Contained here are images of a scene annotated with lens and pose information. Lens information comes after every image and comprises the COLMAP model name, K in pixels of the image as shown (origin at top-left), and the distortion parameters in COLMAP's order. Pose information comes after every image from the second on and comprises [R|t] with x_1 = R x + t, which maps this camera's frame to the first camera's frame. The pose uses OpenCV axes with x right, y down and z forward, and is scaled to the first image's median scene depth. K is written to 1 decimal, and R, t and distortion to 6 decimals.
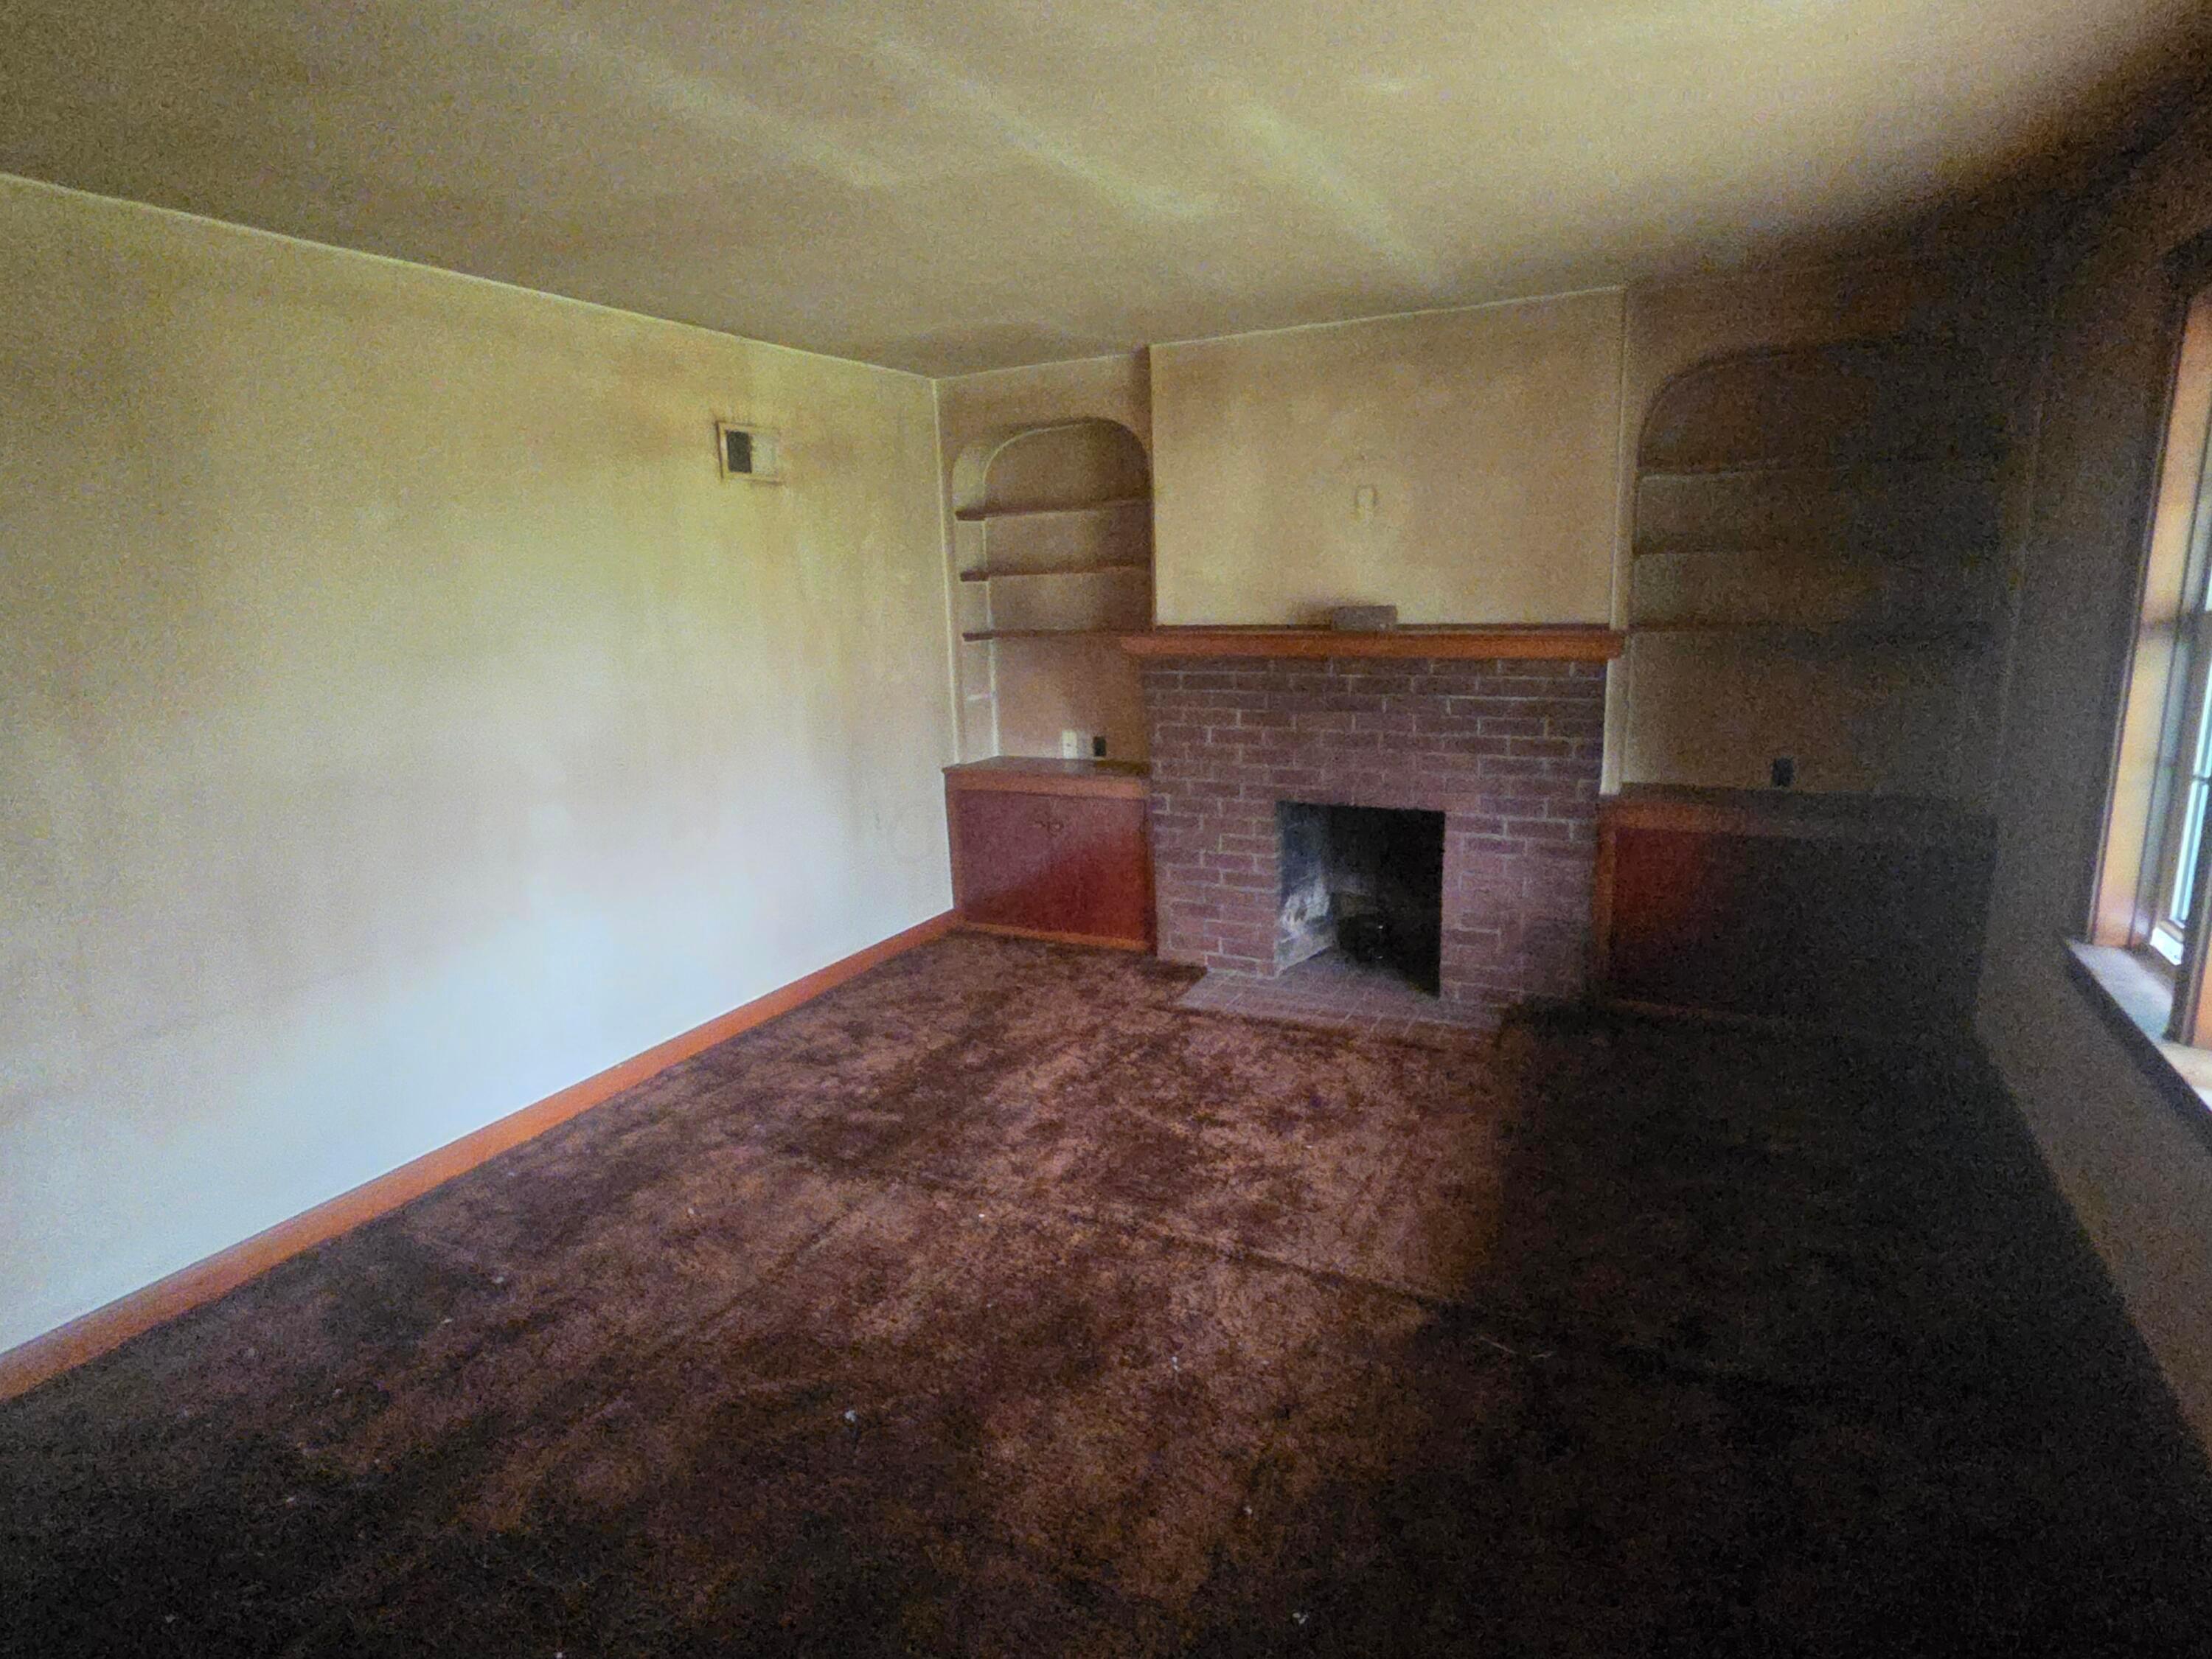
lens RADIAL K [[1169.2, 0, 1138.1], [0, 1169.2, 824.1], [0, 0, 1]] dist [-0.002378, 0.001102]
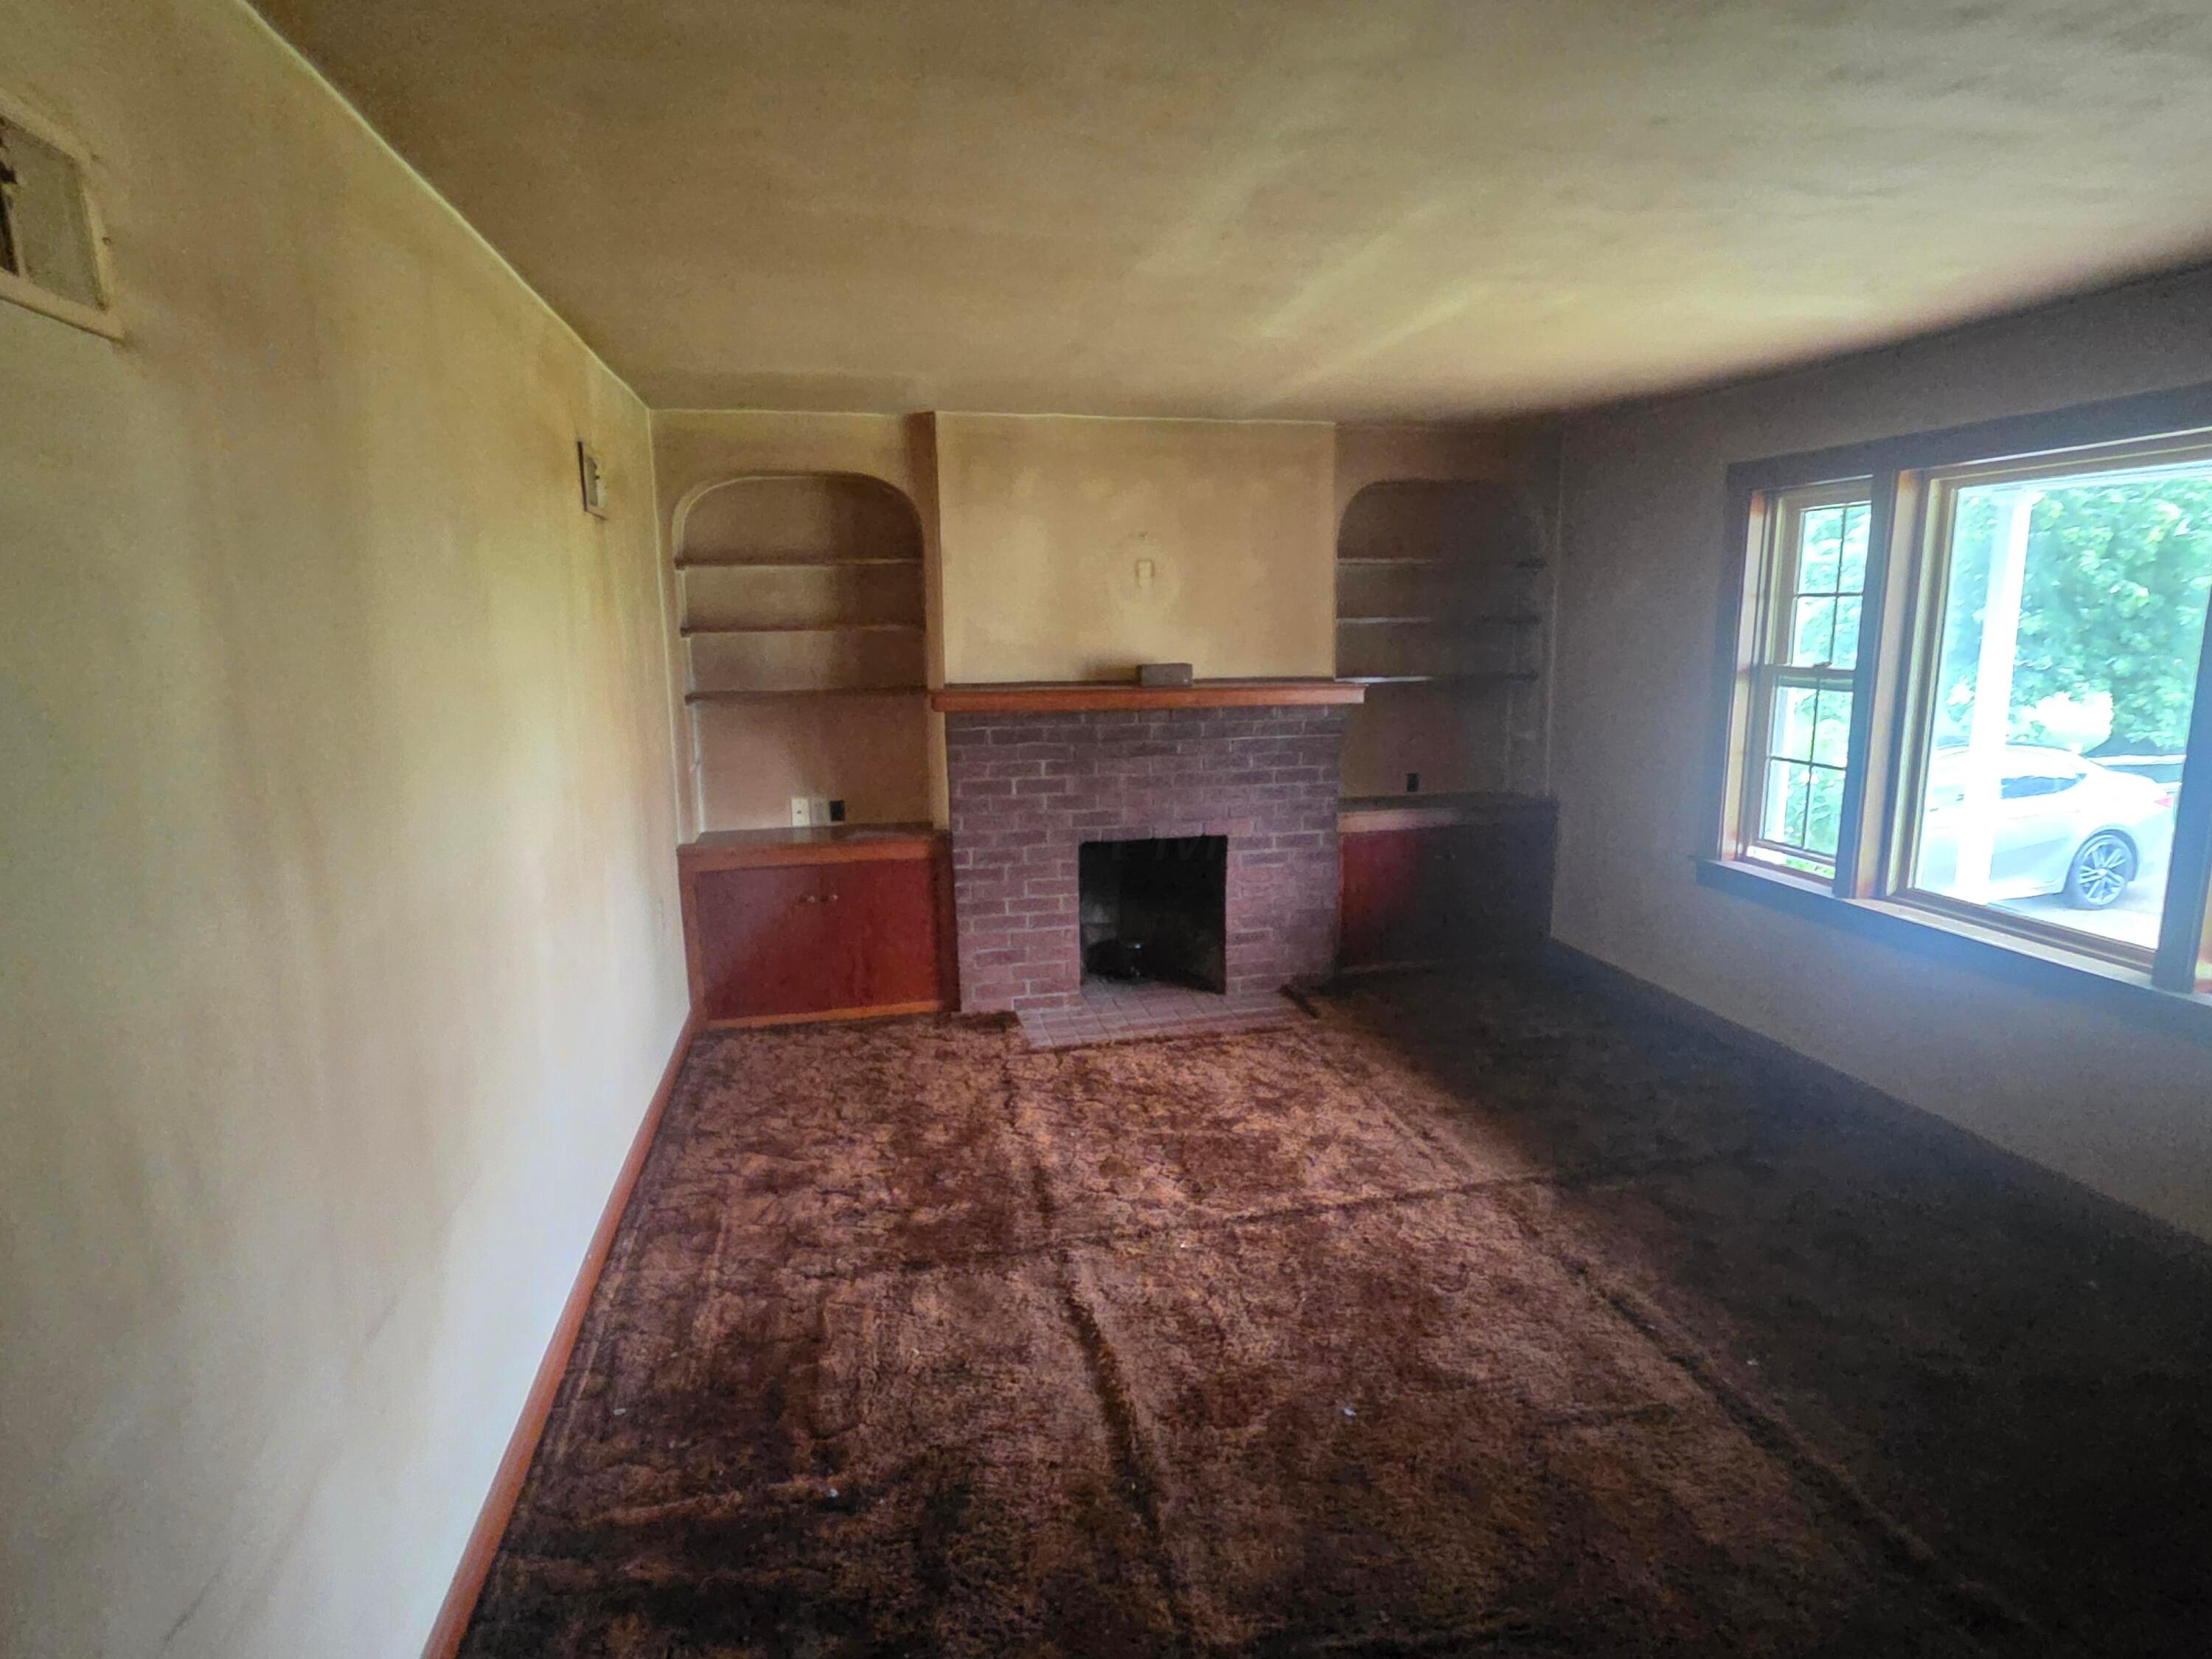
lens RADIAL K [[1169.2, 0, 1138.1], [0, 1169.2, 824.1], [0, 0, 1]] dist [-0.002378, 0.001102]
pose [[0.770914, -0.090494, 0.630479, -0.556192], [0.120801, 0.992663, -0.005229, -0.026057], [-0.625380, 0.080193, 0.776189, 0.131847]]
